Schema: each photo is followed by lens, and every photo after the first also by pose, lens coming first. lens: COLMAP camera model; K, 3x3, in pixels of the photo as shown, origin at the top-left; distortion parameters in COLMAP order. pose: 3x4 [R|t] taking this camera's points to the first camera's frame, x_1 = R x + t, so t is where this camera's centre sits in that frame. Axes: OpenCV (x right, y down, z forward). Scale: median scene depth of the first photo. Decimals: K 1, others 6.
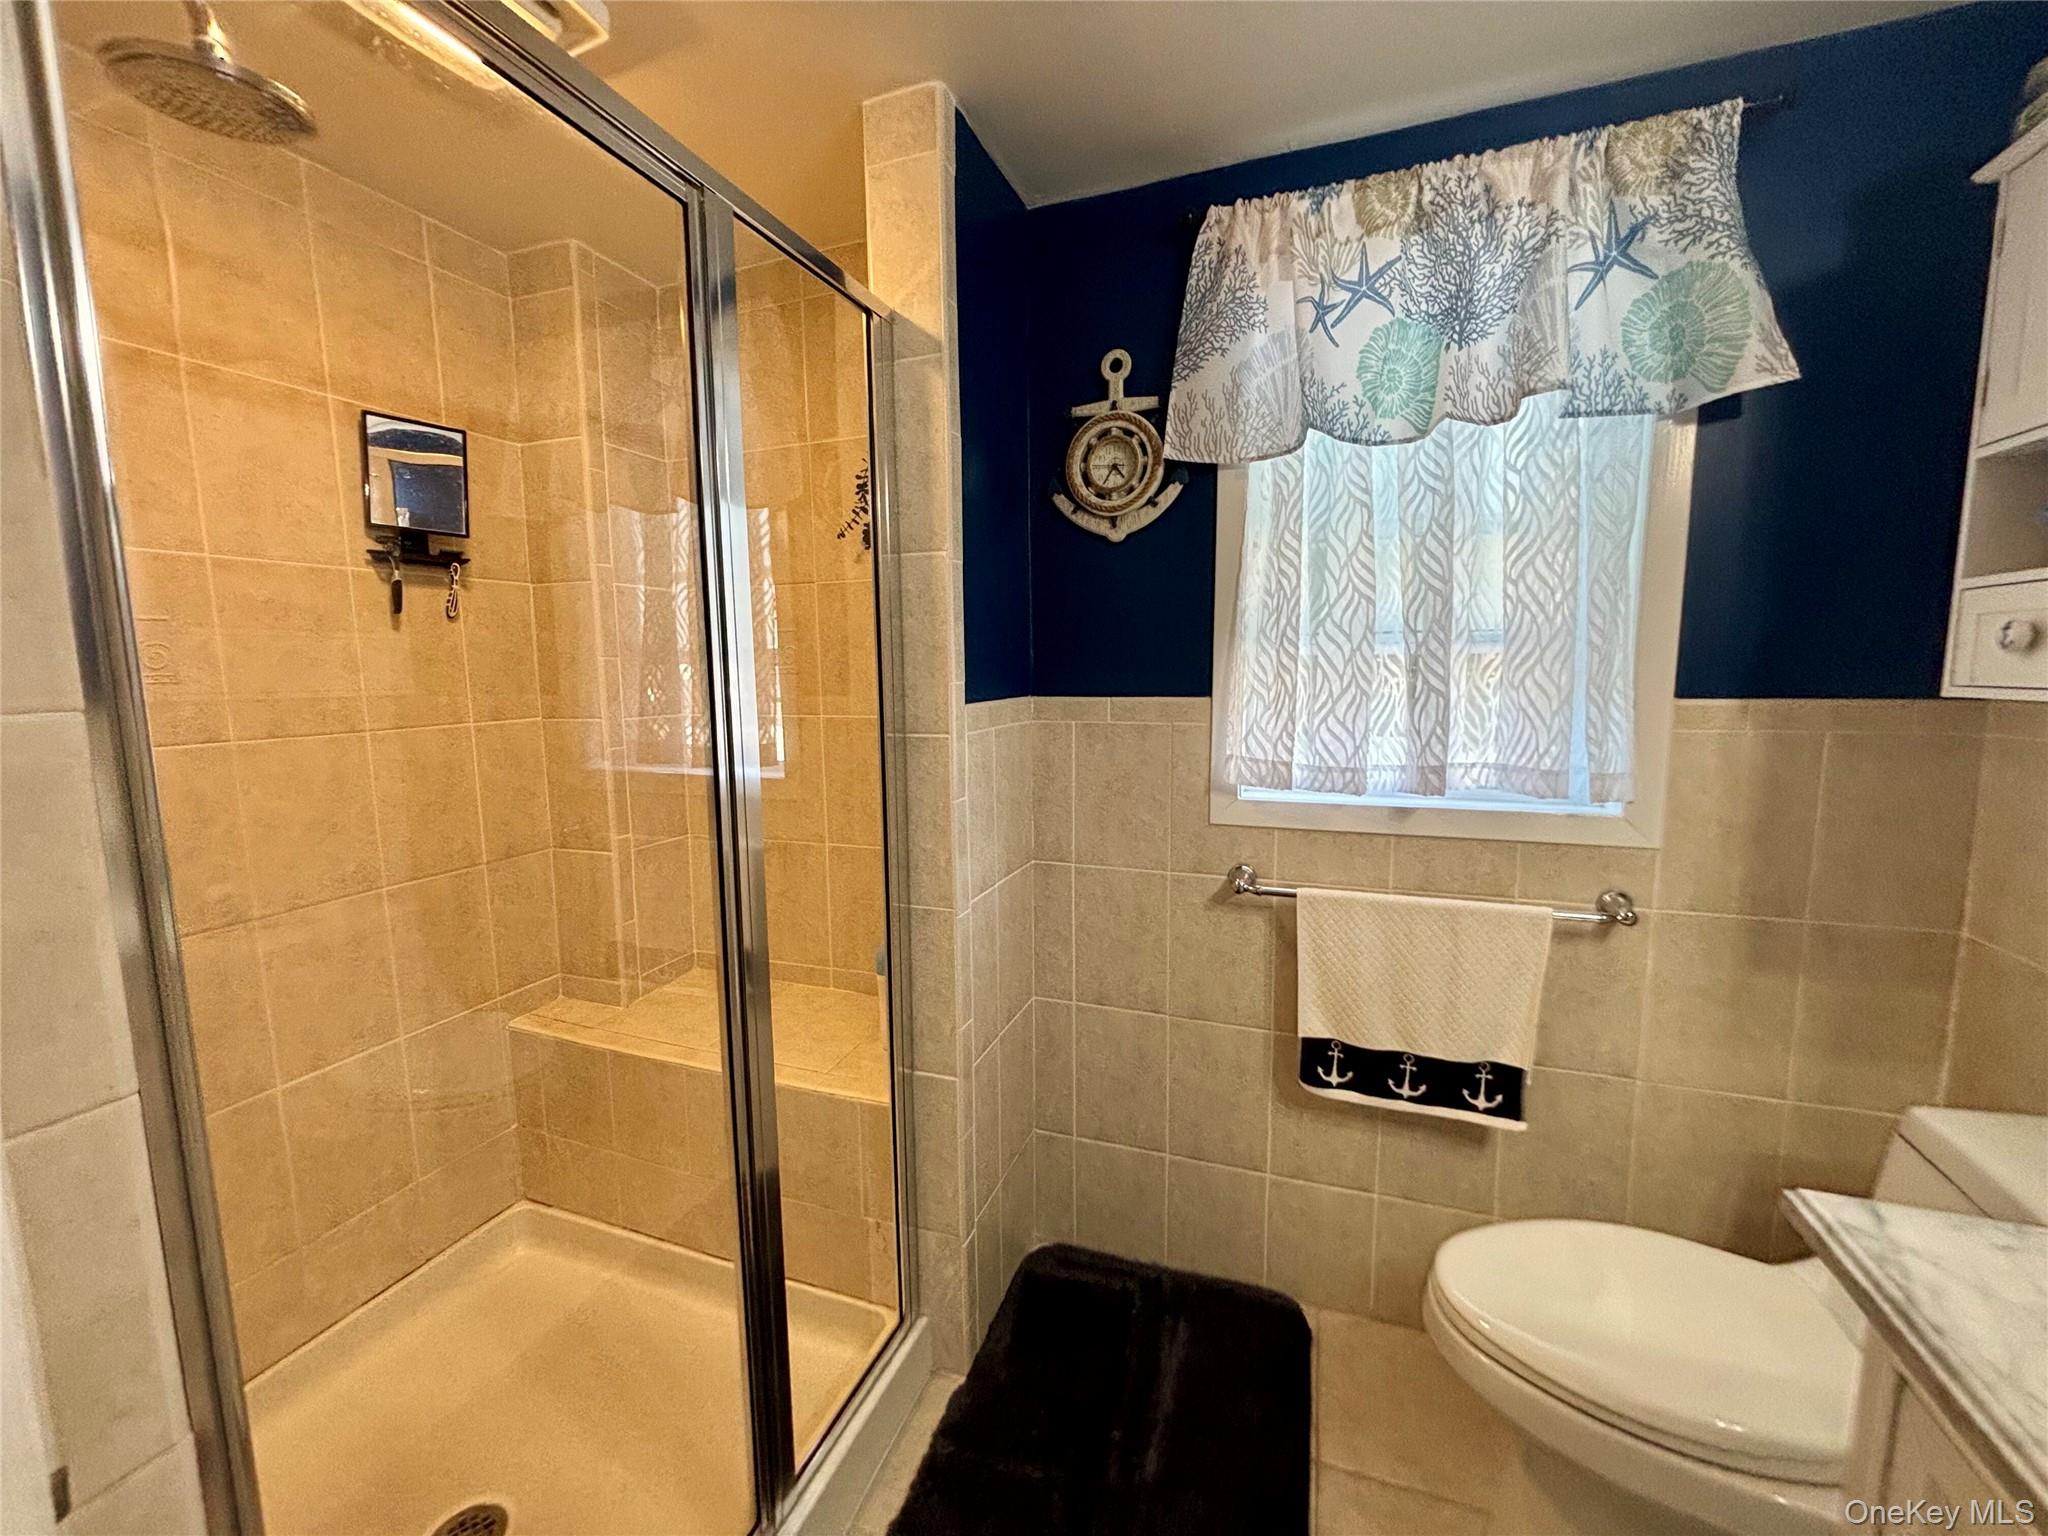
lens RADIAL K [[823.8, 0, 1027.8], [0, 823.8, 754.9], [0, 0, 1]] dist [-0.000058, 0.000235]
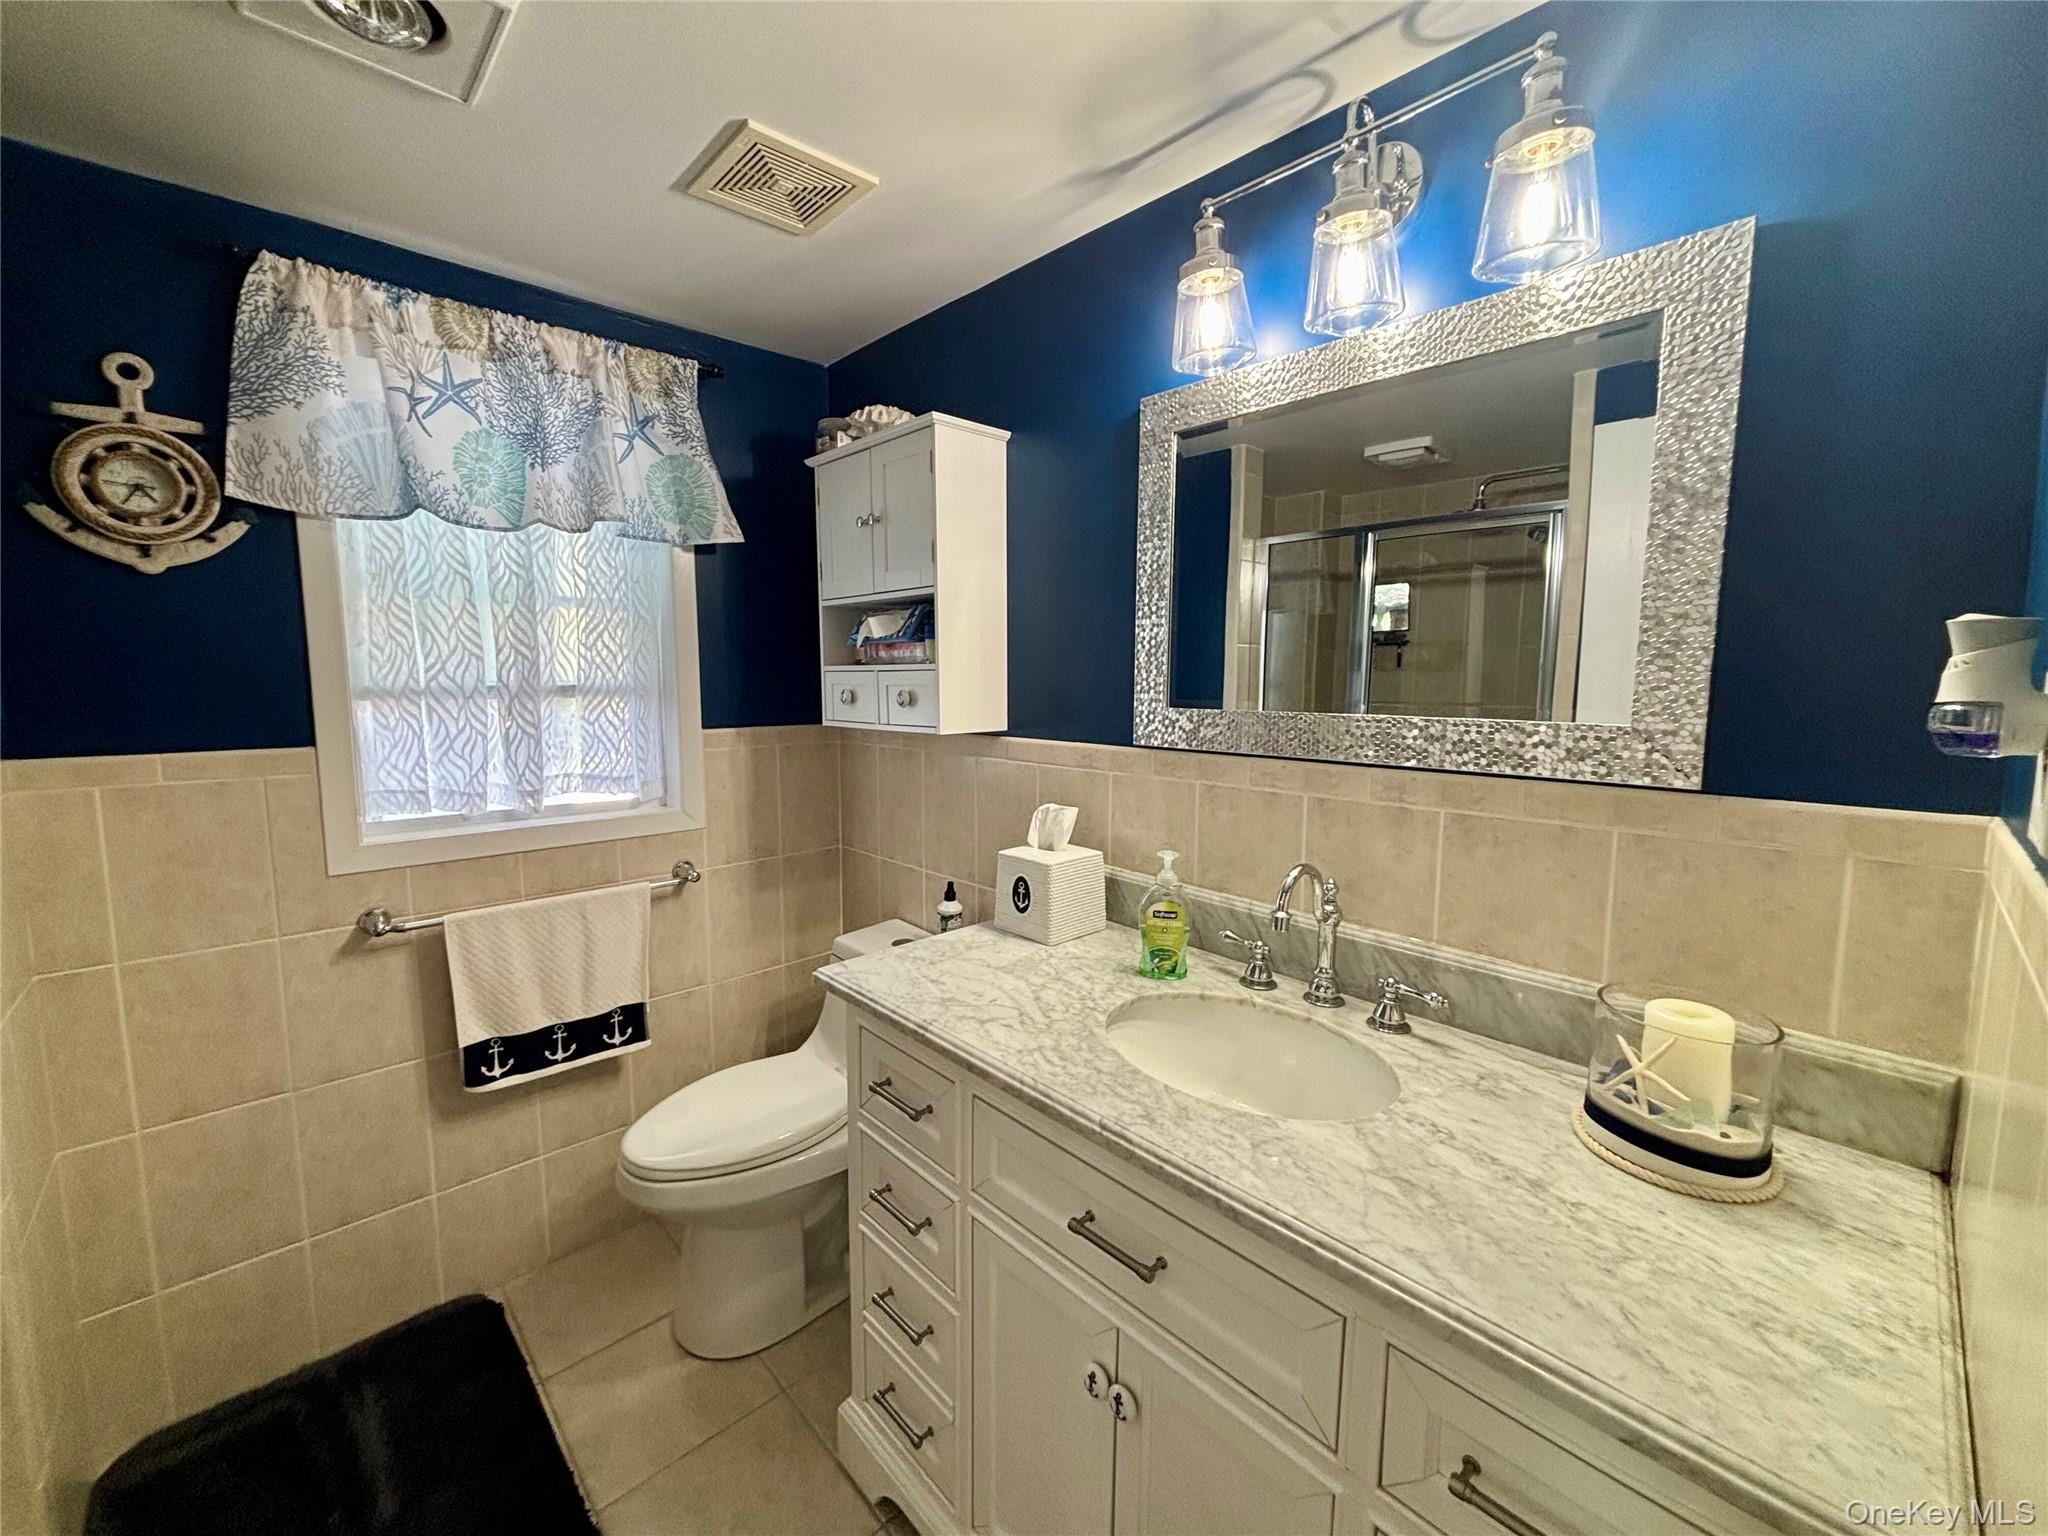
lens RADIAL K [[823.8, 0, 1021.5], [0, 823.8, 766.7], [0, 0, 1]] dist [-0.000058, 0.000235]
pose [[0.442653, -0.084915, 0.892663, -0.309856], [0.097475, 0.994163, 0.046234, -0.012476], [-0.891379, 0.066546, 0.448346, -0.205895]]
